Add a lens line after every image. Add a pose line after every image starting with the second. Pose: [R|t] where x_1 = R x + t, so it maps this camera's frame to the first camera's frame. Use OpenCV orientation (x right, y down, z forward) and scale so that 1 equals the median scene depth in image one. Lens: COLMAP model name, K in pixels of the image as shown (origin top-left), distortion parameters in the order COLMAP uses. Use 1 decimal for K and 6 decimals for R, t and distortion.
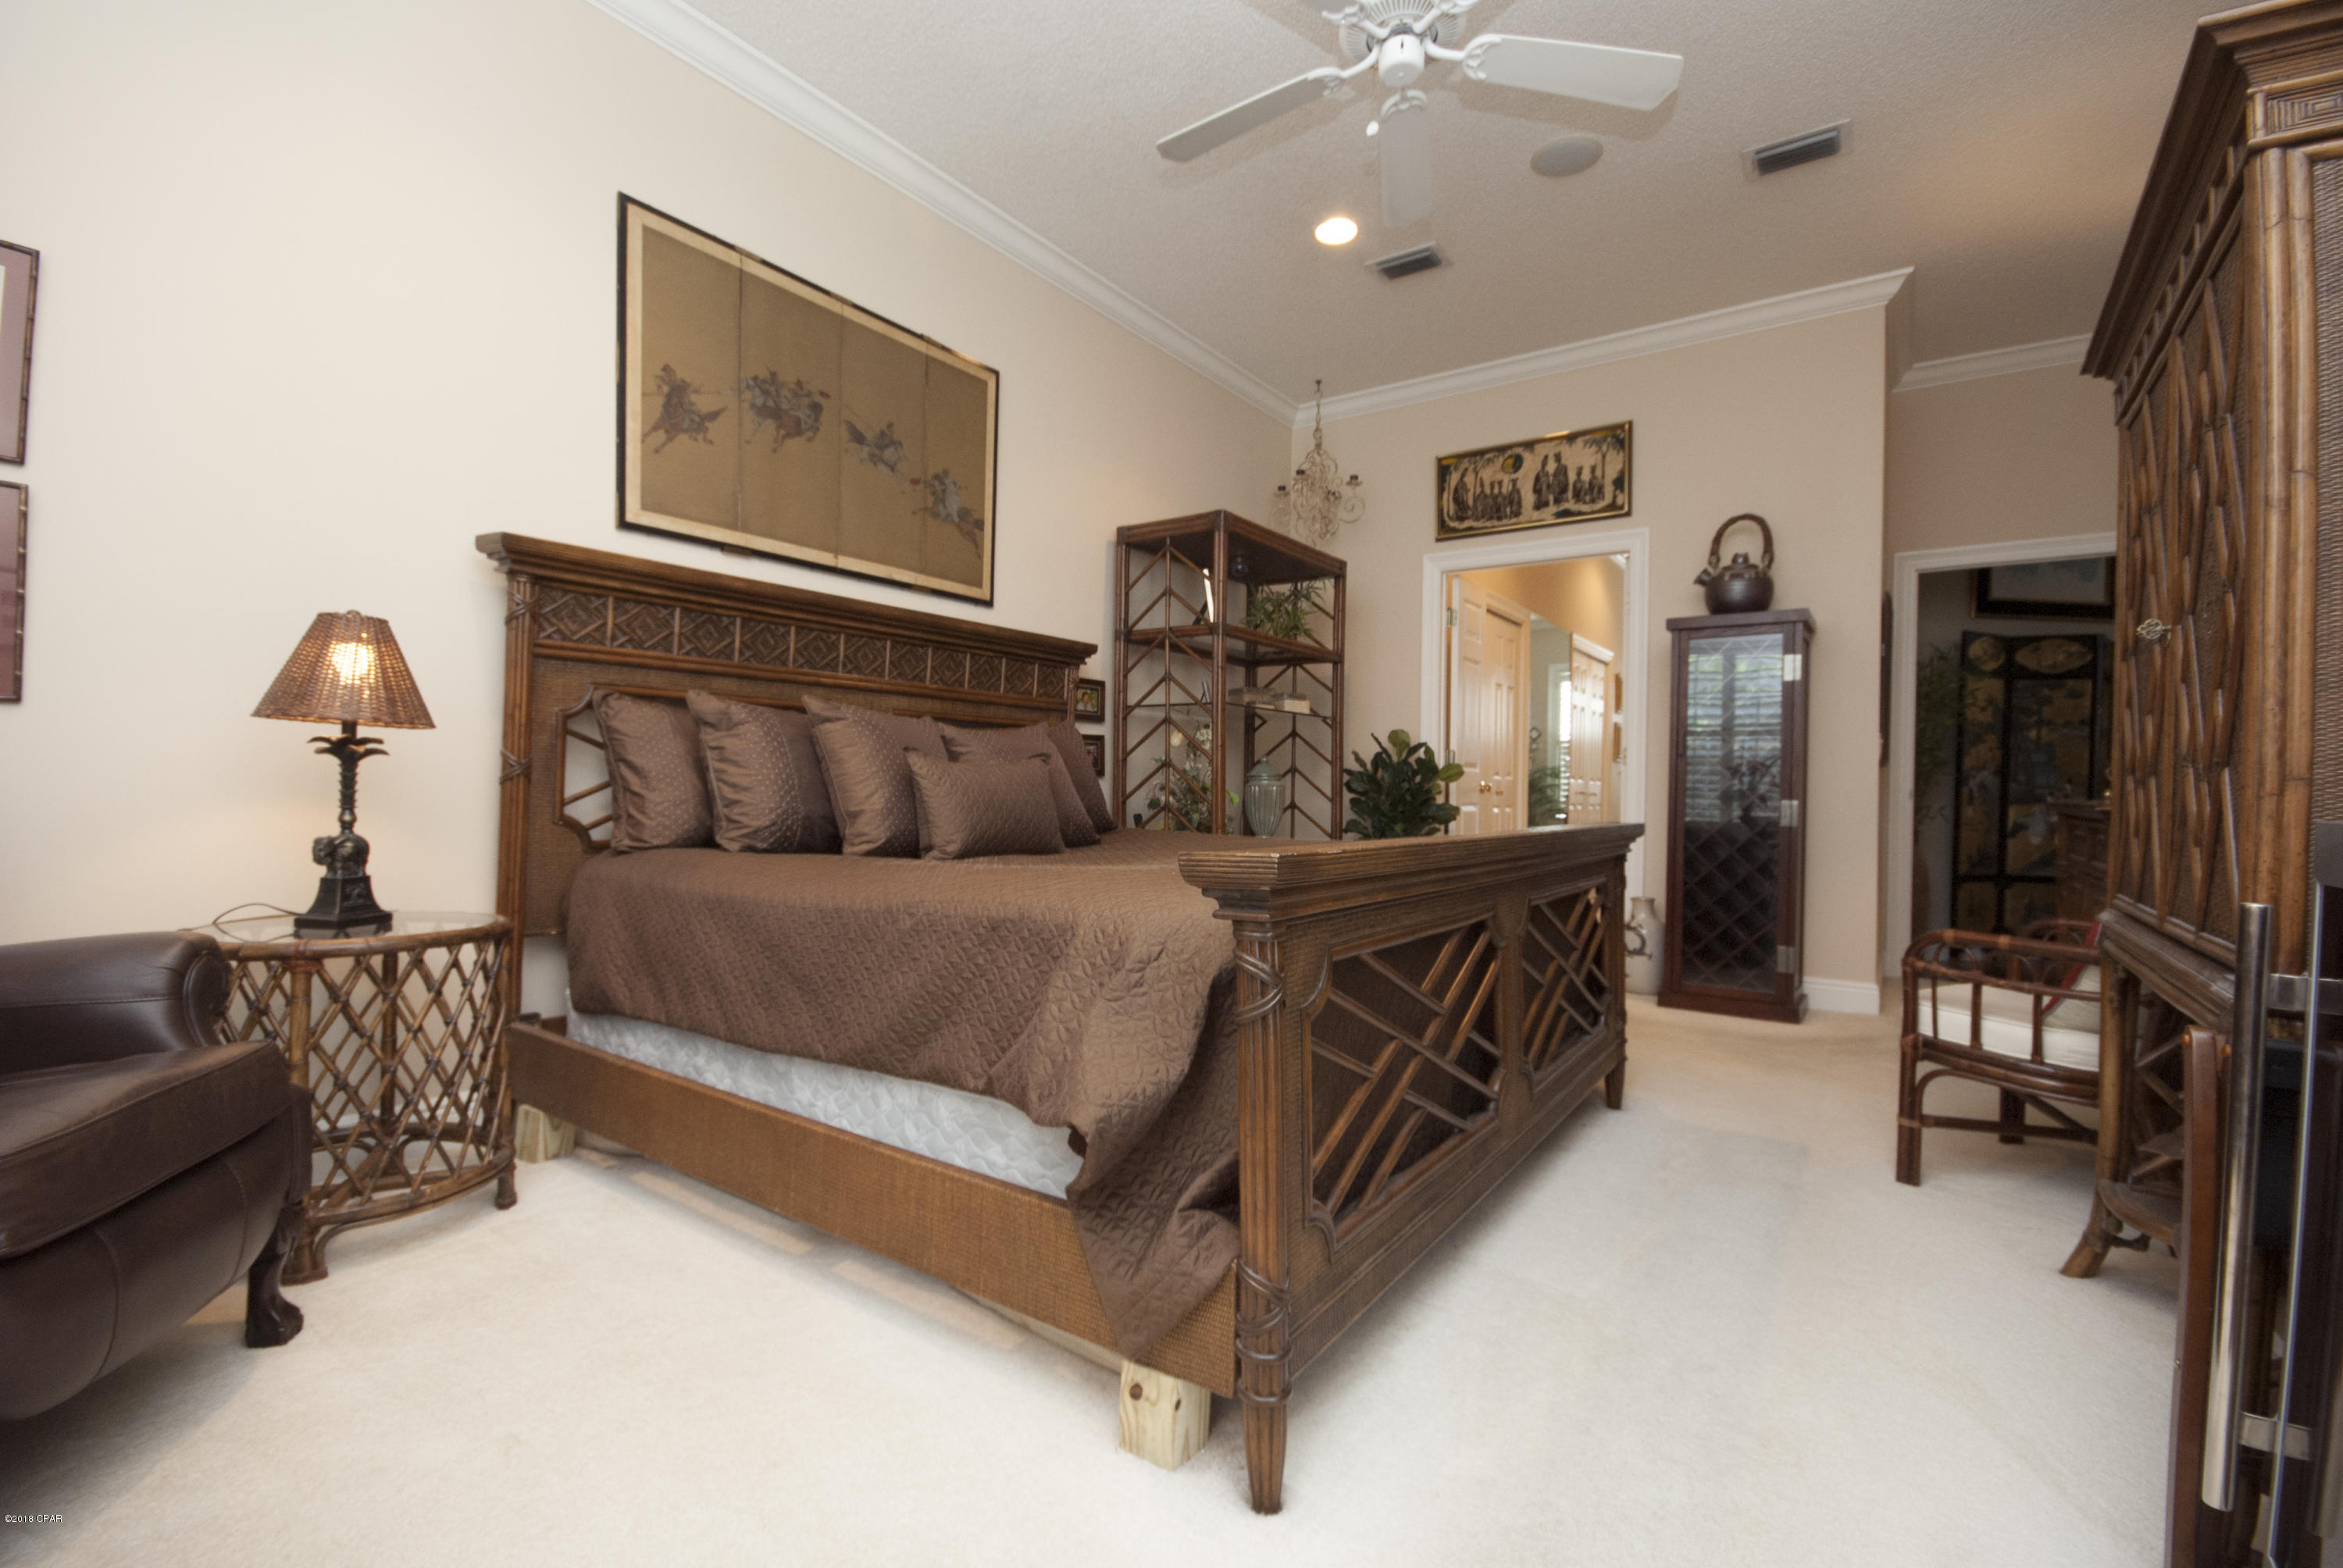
lens RADIAL K [[1031.8, 0, 1171.5], [0, 1031.8, 784.0], [0, 0, 1]] dist [-0.002746, -0.000312]
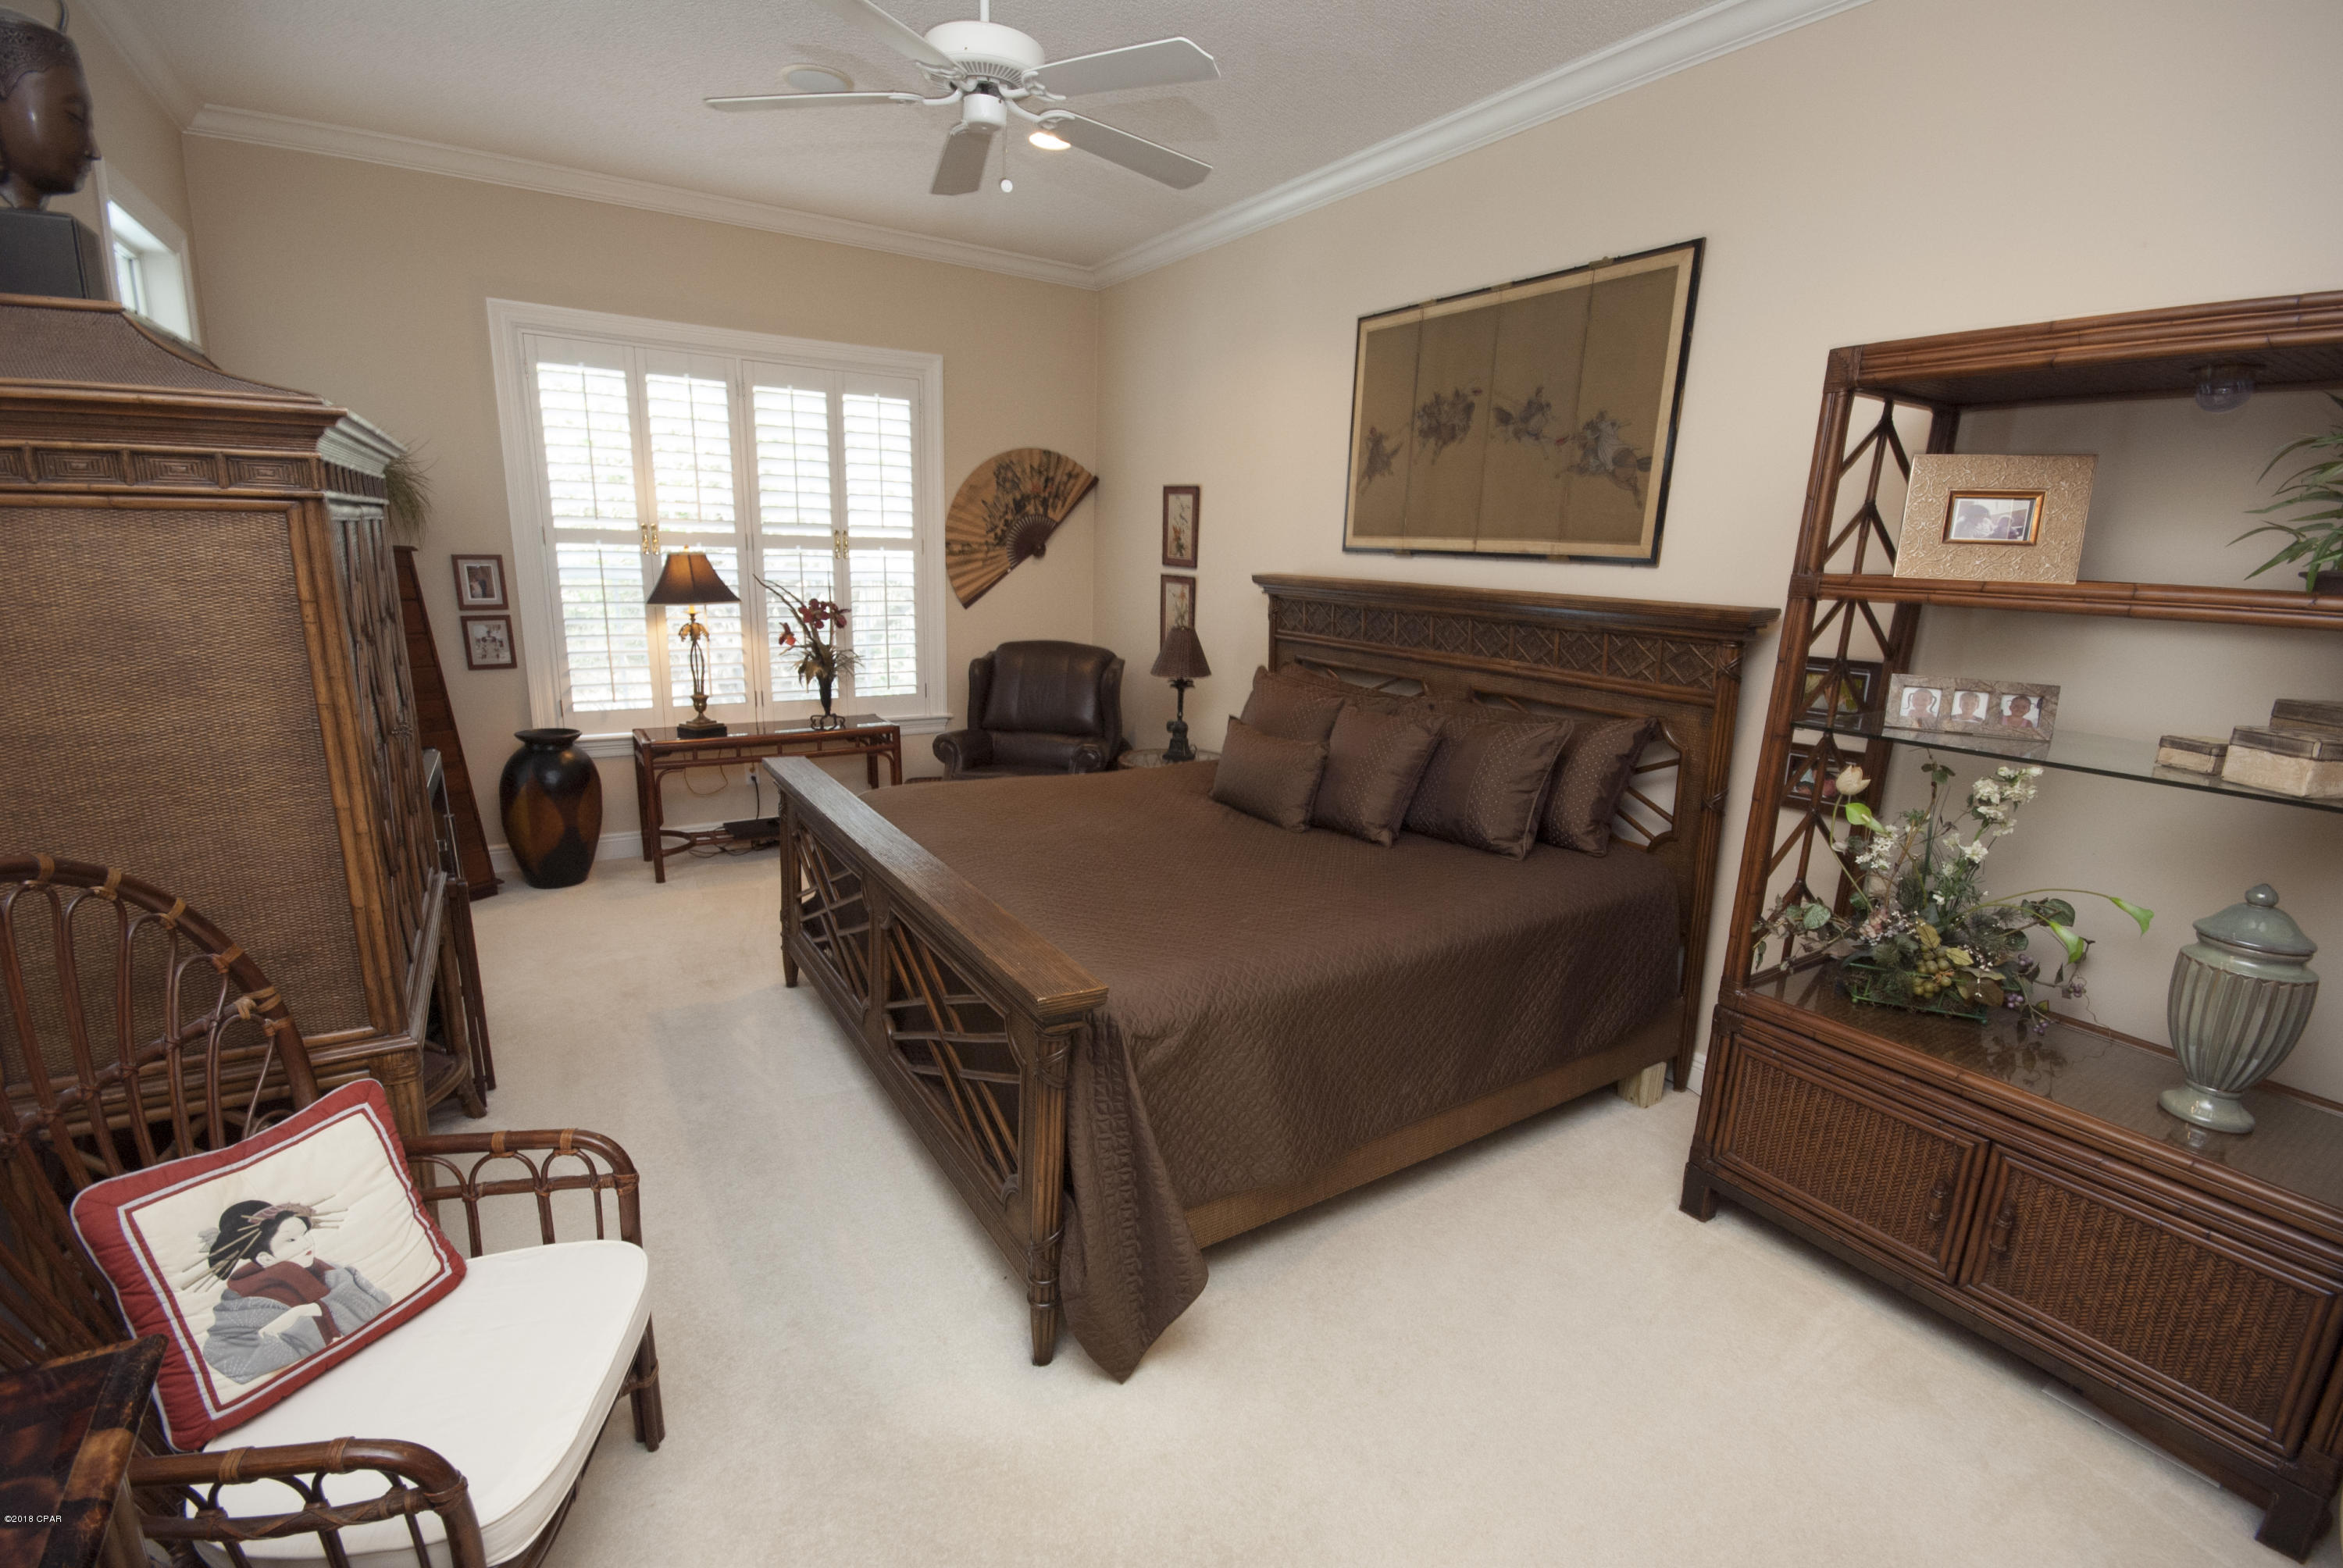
lens RADIAL K [[1031.8, 0, 1171.5], [0, 1031.8, 784.0], [0, 0, 1]] dist [-0.002746, -0.000312]
pose [[-0.375301, 0.179919, -0.909273, 0.853746], [-0.041898, 0.976685, 0.210551, -0.188487], [0.925955, 0.117117, -0.359013, 1.142005]]
